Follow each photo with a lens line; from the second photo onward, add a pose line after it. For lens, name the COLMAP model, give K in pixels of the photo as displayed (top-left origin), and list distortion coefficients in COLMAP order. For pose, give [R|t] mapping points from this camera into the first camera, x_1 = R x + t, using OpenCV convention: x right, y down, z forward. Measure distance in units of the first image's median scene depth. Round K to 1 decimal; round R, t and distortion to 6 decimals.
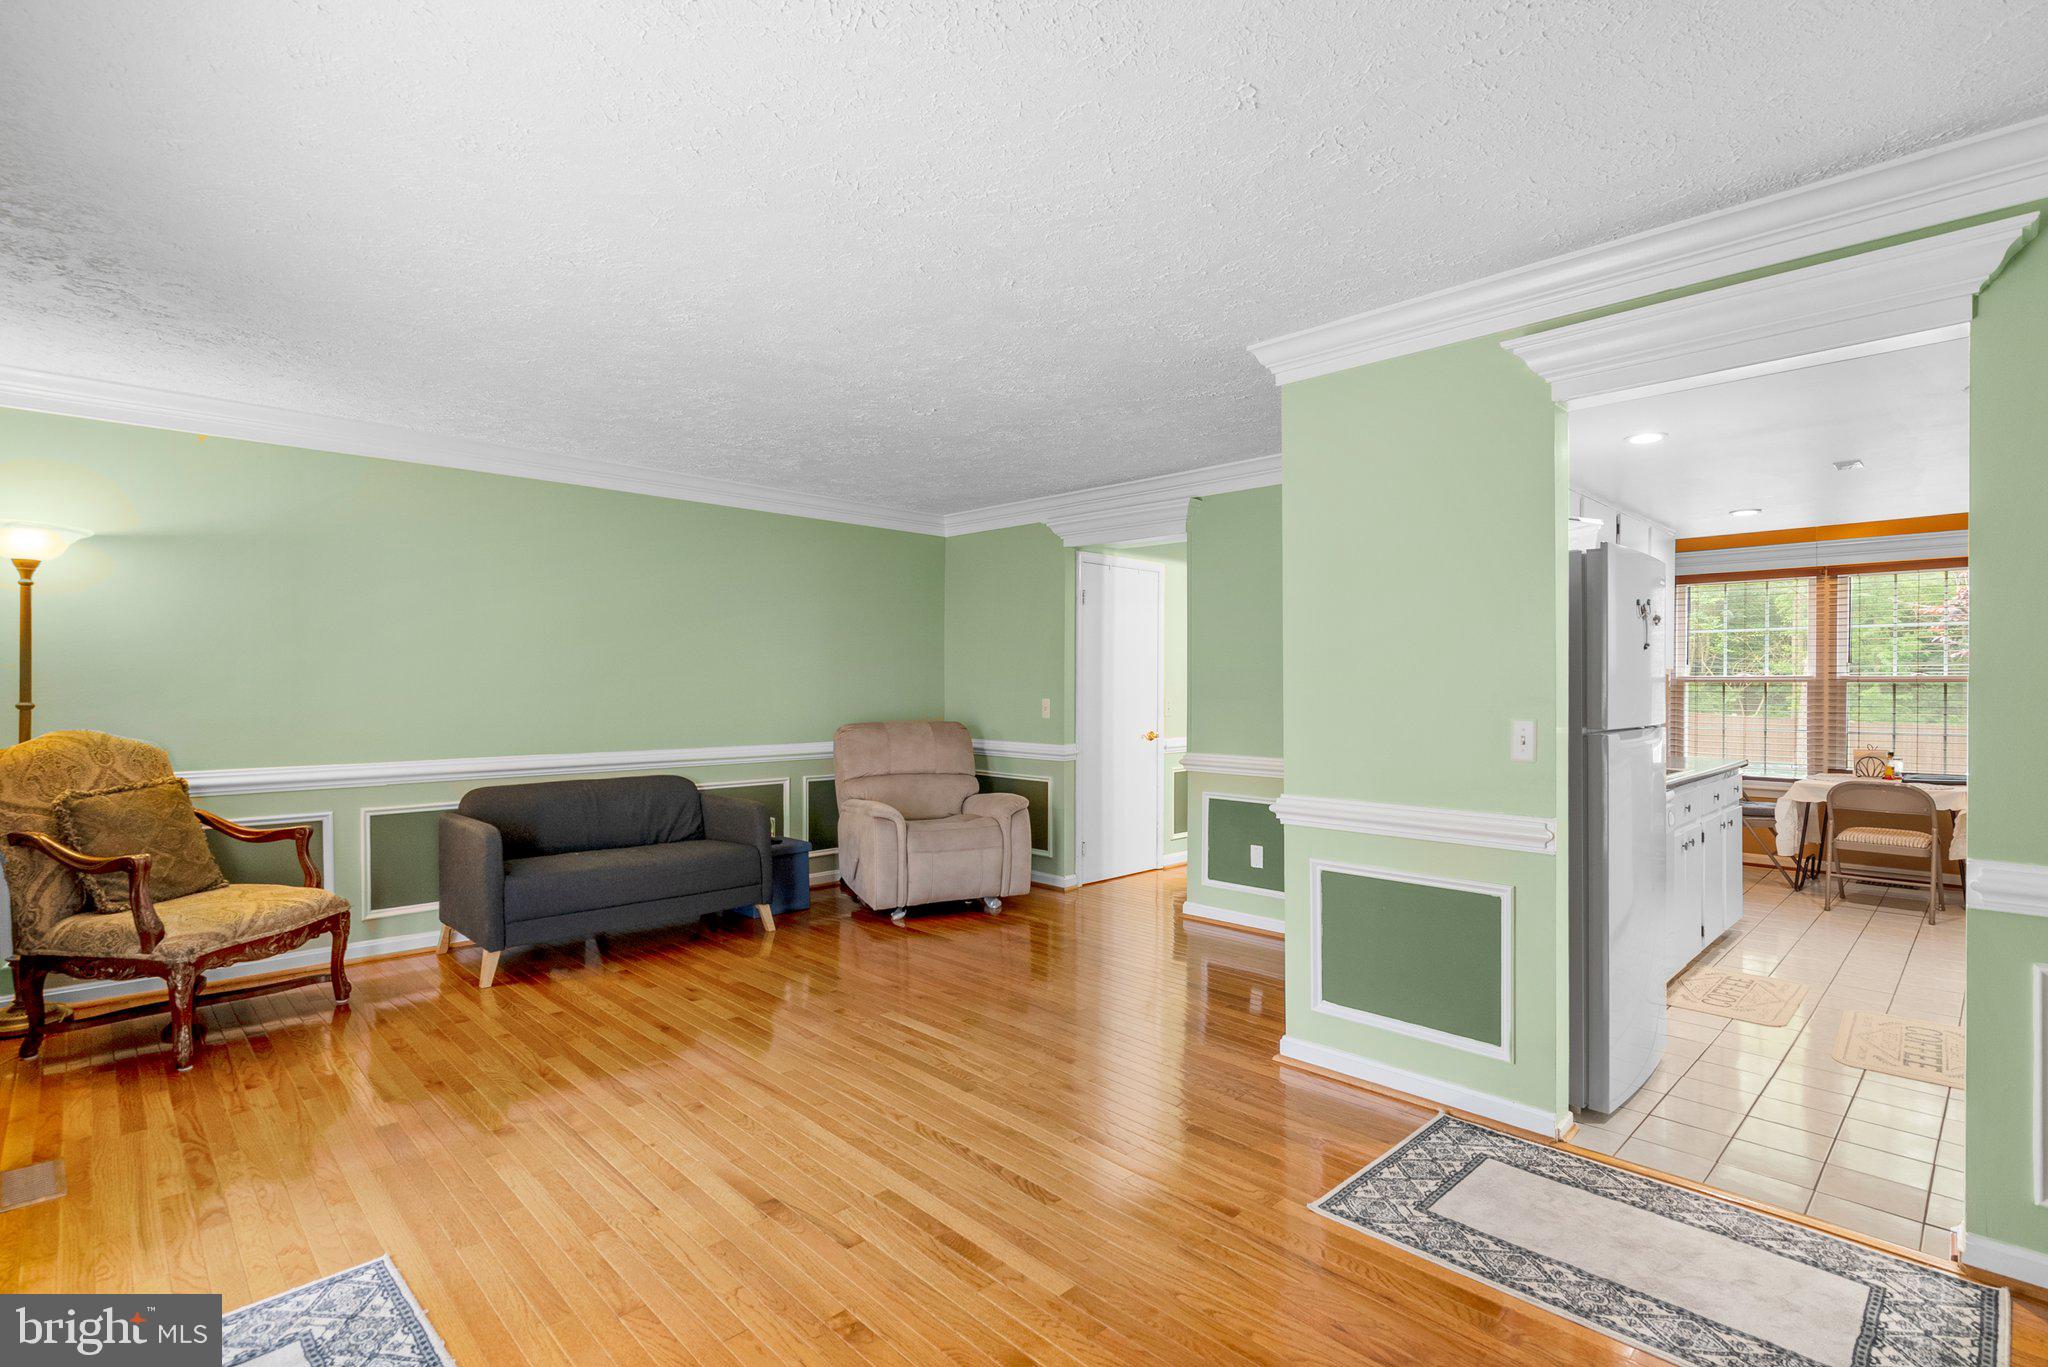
lens RADIAL K [[945.3, 0, 1056.4], [0, 945.3, 696.7], [0, 0, 1]] dist [-0.000433, 0.000568]
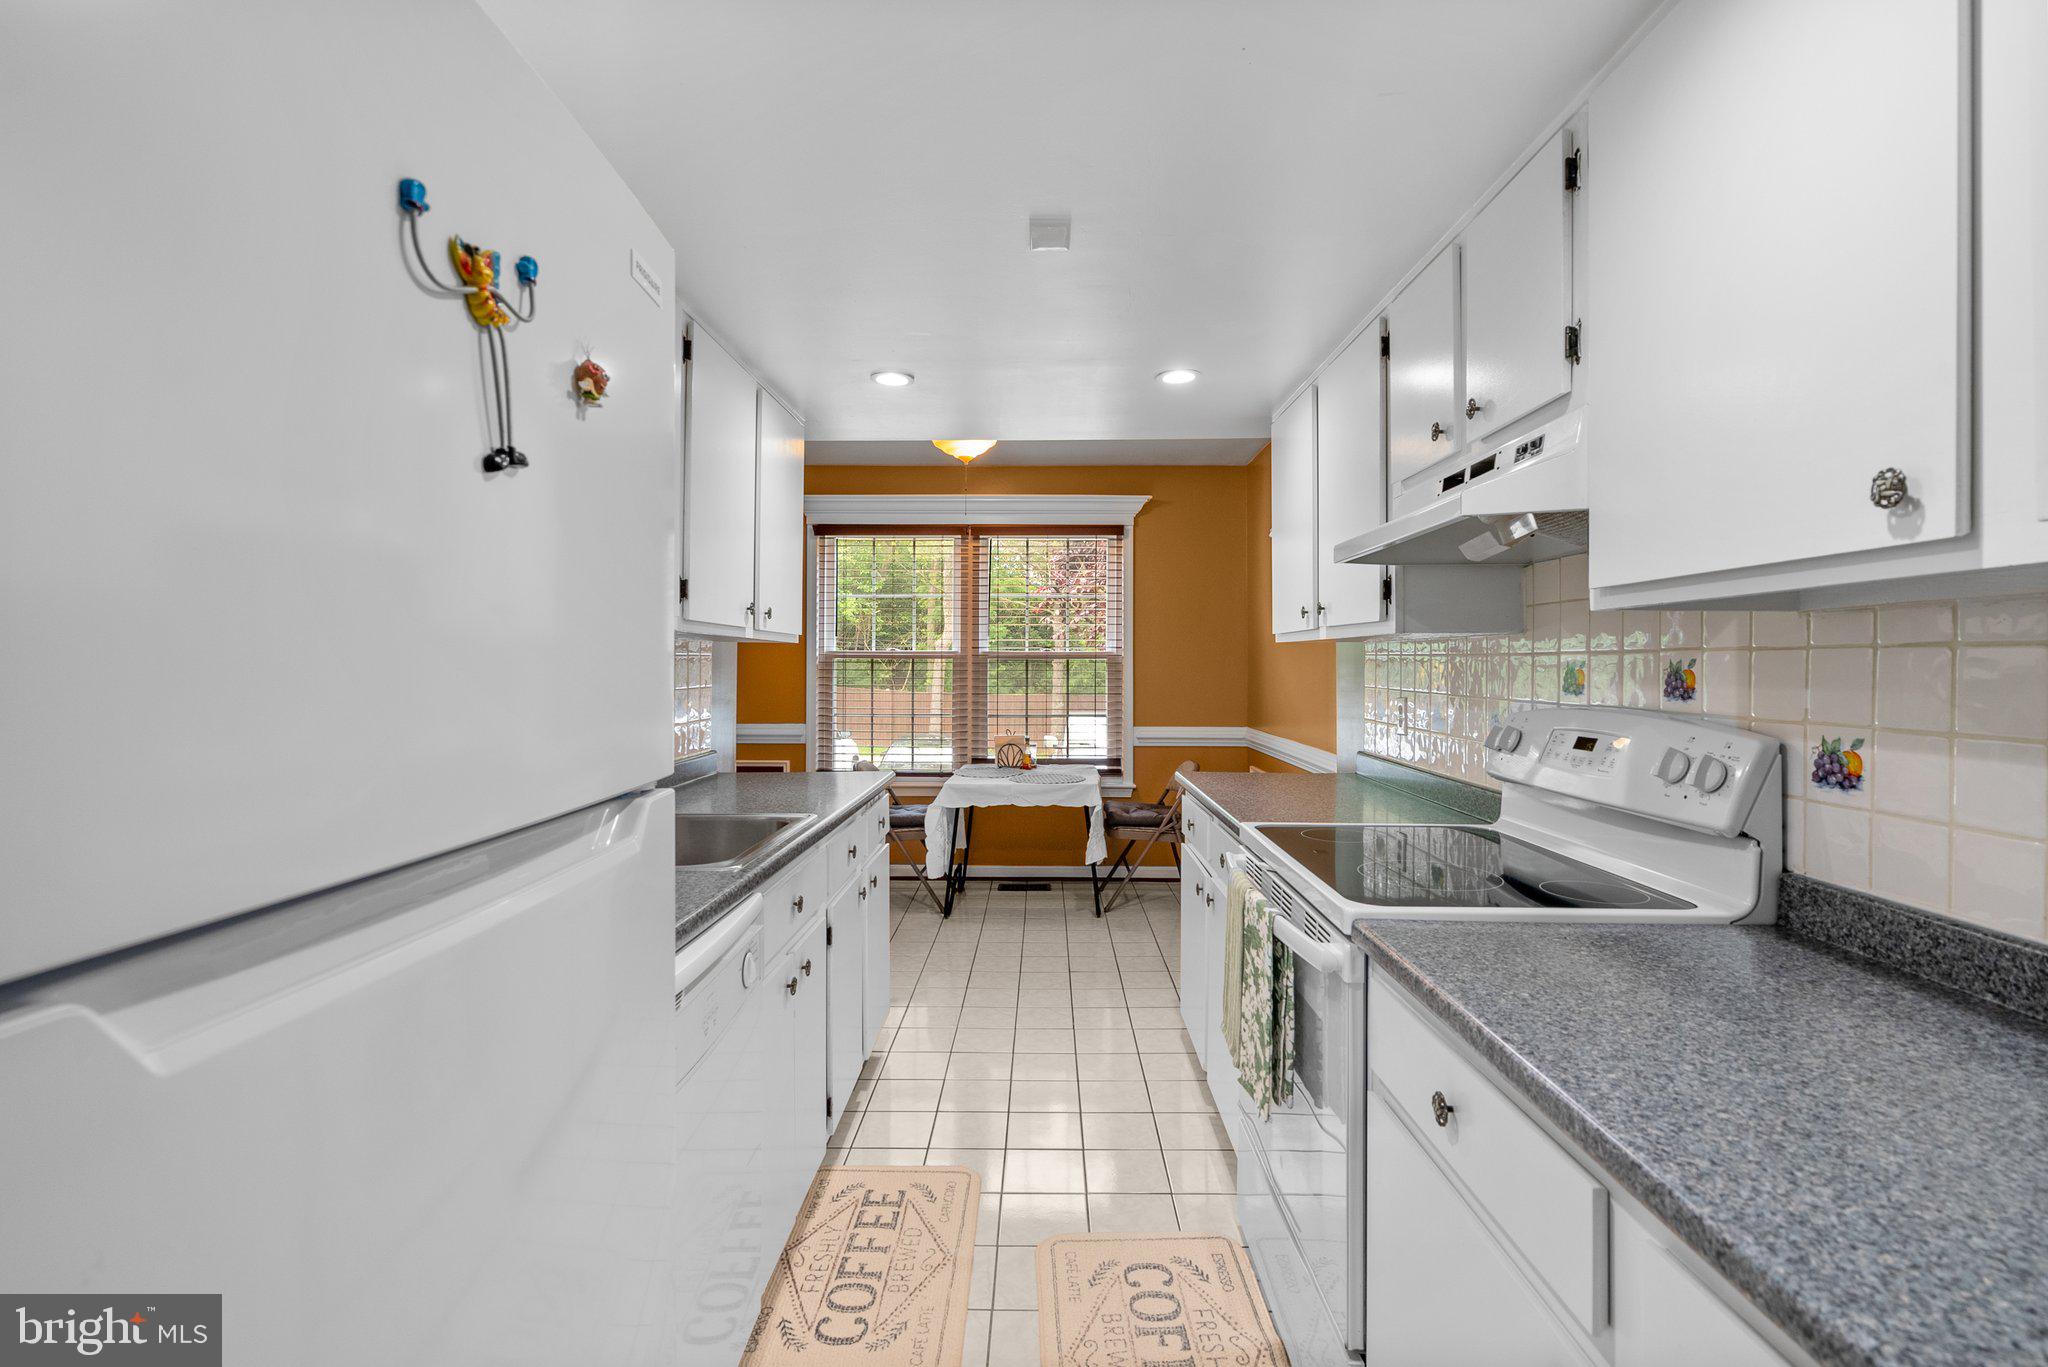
lens RADIAL K [[945.3, 0, 1030.6], [0, 945.3, 672.7], [0, 0, 1]] dist [-0.000433, 0.000568]
pose [[0.716582, -0.003120, 0.697496, 0.251391], [0.002087, 0.999995, 0.002329, -0.004284], [-0.697500, -0.000213, 0.716585, 0.342252]]
